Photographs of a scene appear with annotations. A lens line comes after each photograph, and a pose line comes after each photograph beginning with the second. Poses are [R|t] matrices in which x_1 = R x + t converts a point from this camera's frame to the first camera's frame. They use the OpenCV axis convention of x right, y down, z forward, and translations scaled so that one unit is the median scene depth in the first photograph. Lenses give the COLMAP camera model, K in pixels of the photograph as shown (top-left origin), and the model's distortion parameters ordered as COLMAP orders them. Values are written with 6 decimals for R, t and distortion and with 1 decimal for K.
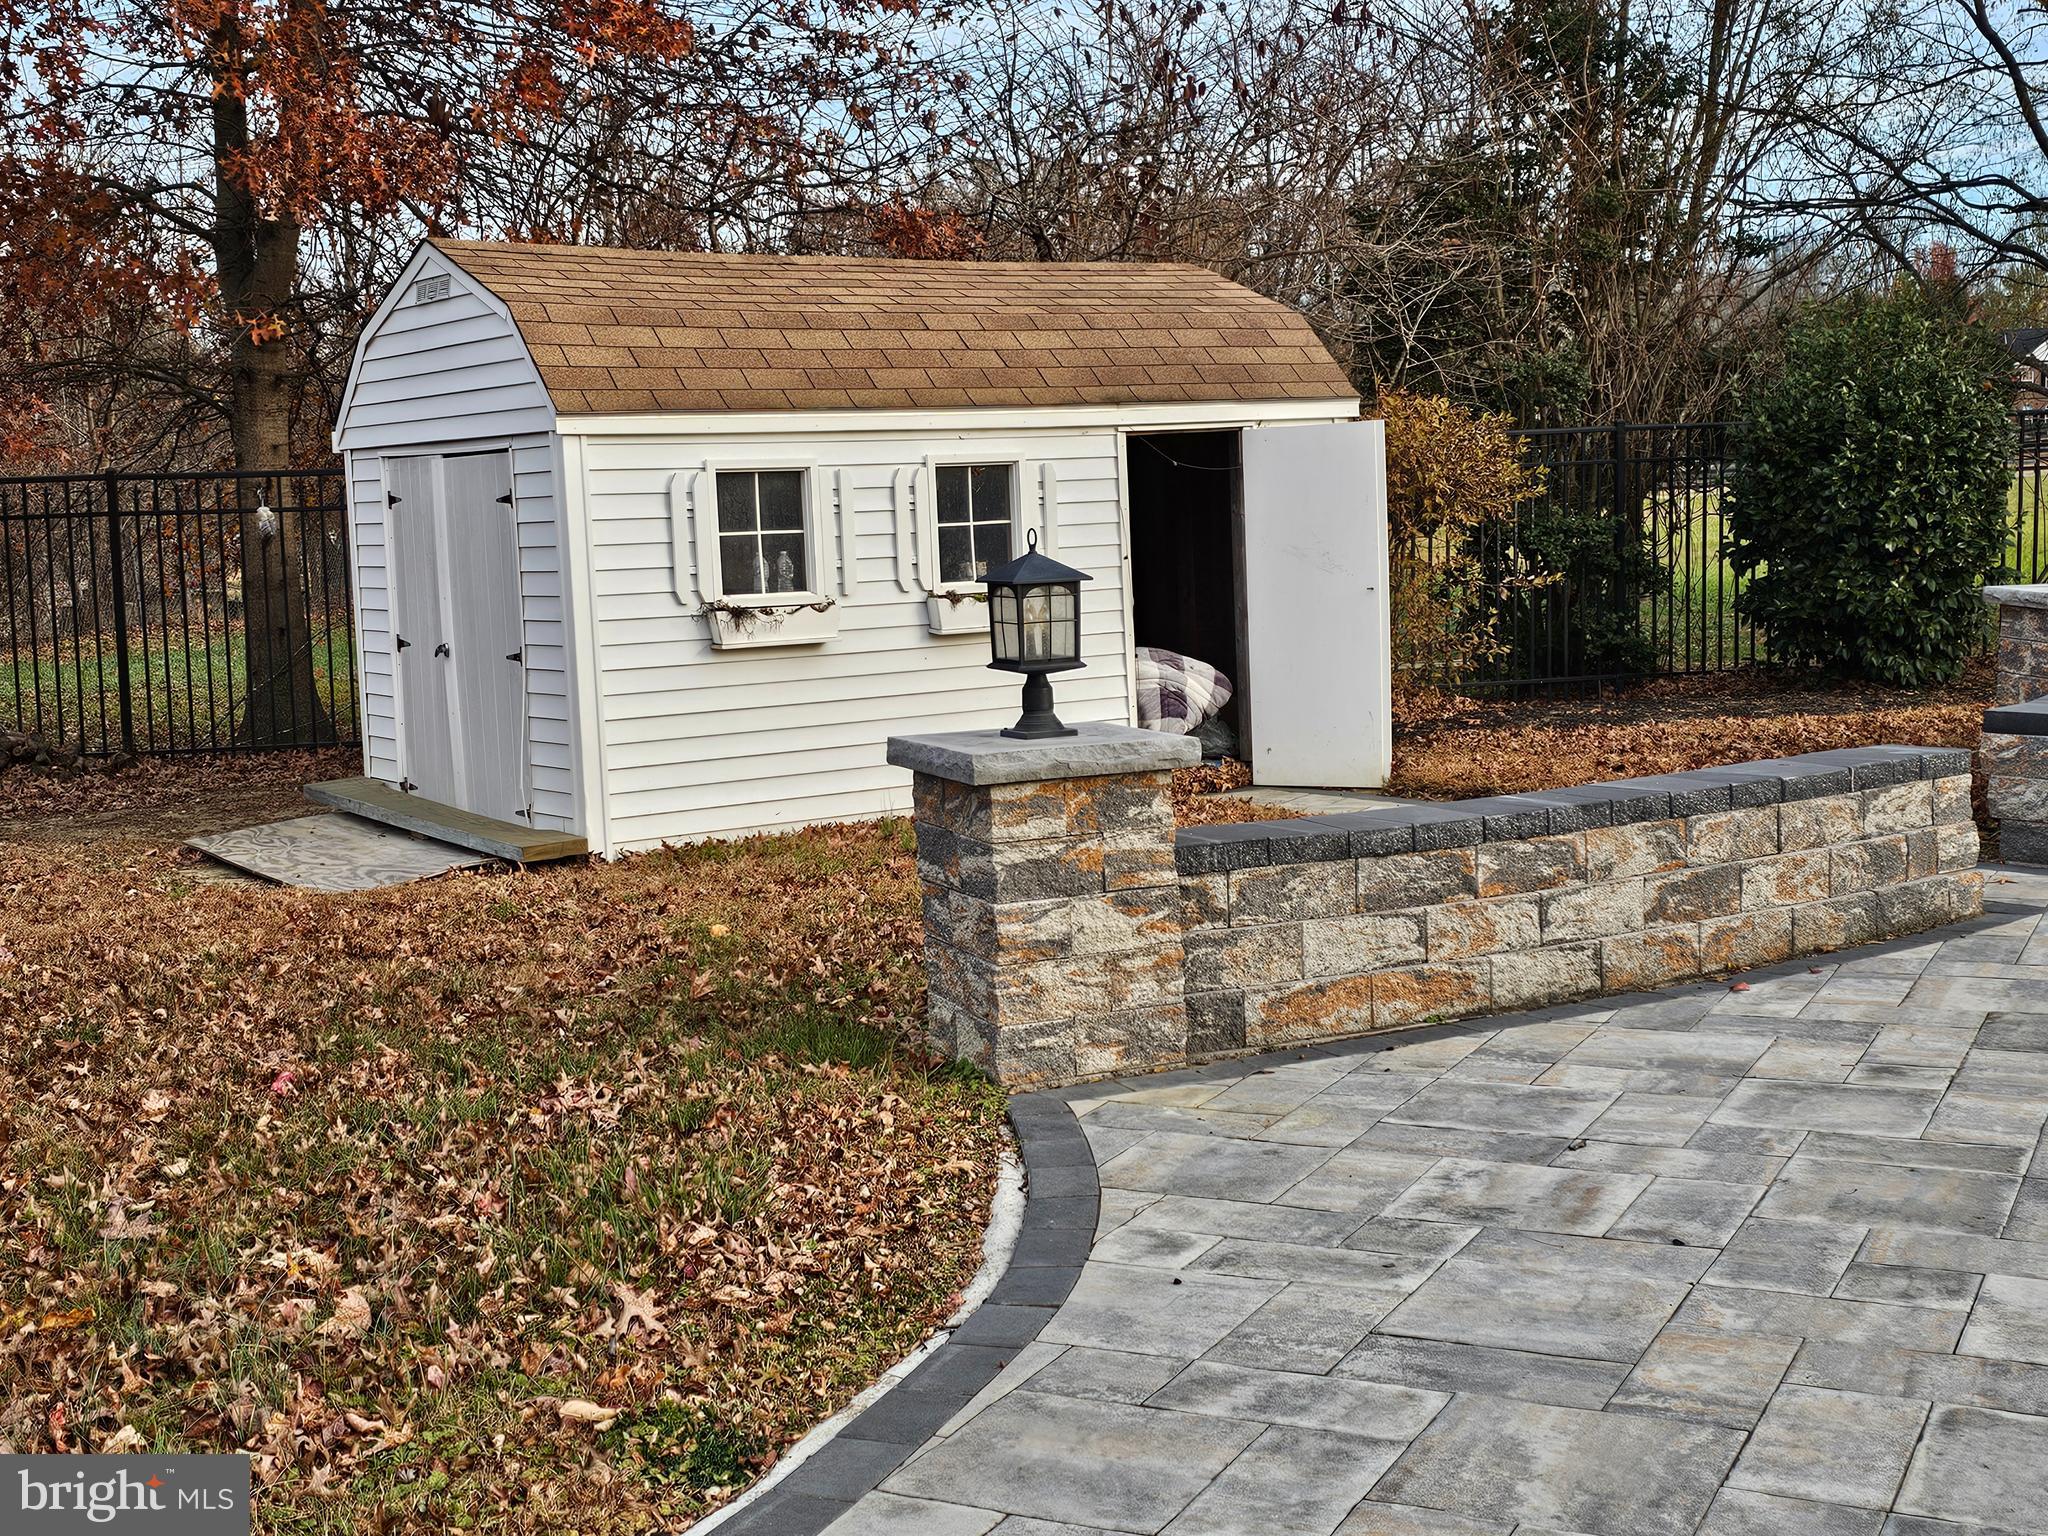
lens RADIAL K [[2435.9, 0, 1026.6], [0, 2435.9, 743.7], [0, 0, 1]] dist [0.178421, -0.413255]
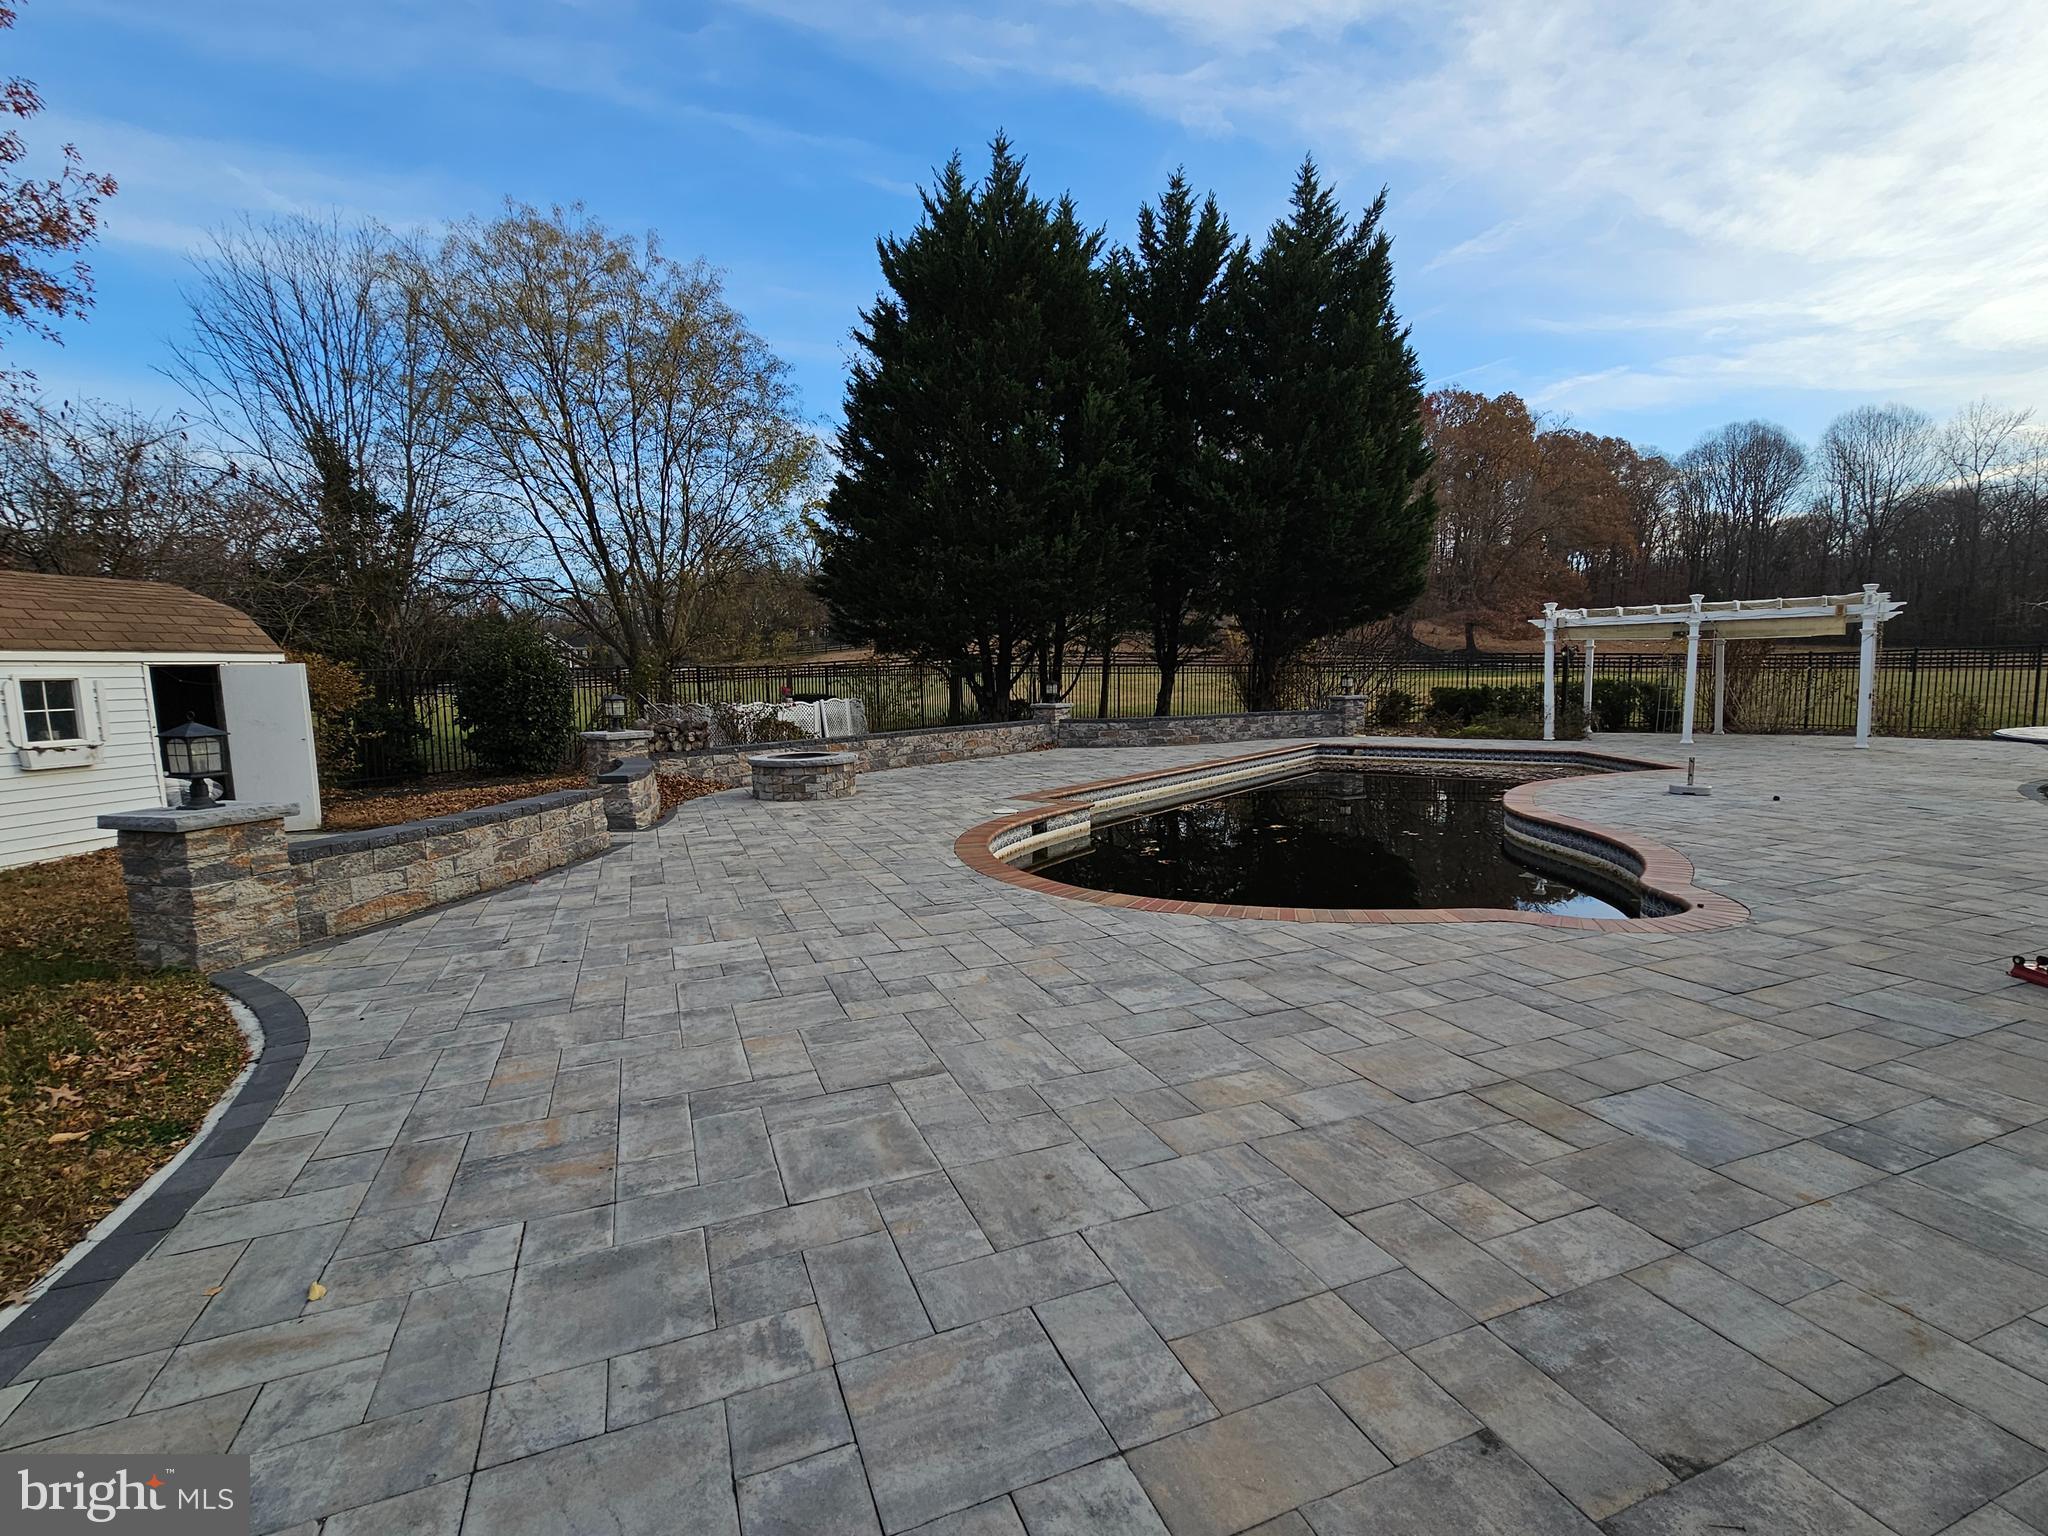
lens RADIAL K [[957.9, 0, 1024.0], [0, 957.9, 768.0], [0, 0, 1]] dist [-0.000225, 0.000397]
pose [[0.654697, -0.051684, 0.754123, -0.147297], [0.073580, 0.997279, 0.004470, 0.010469], [-0.752302, 0.052562, 0.656718, -0.089729]]
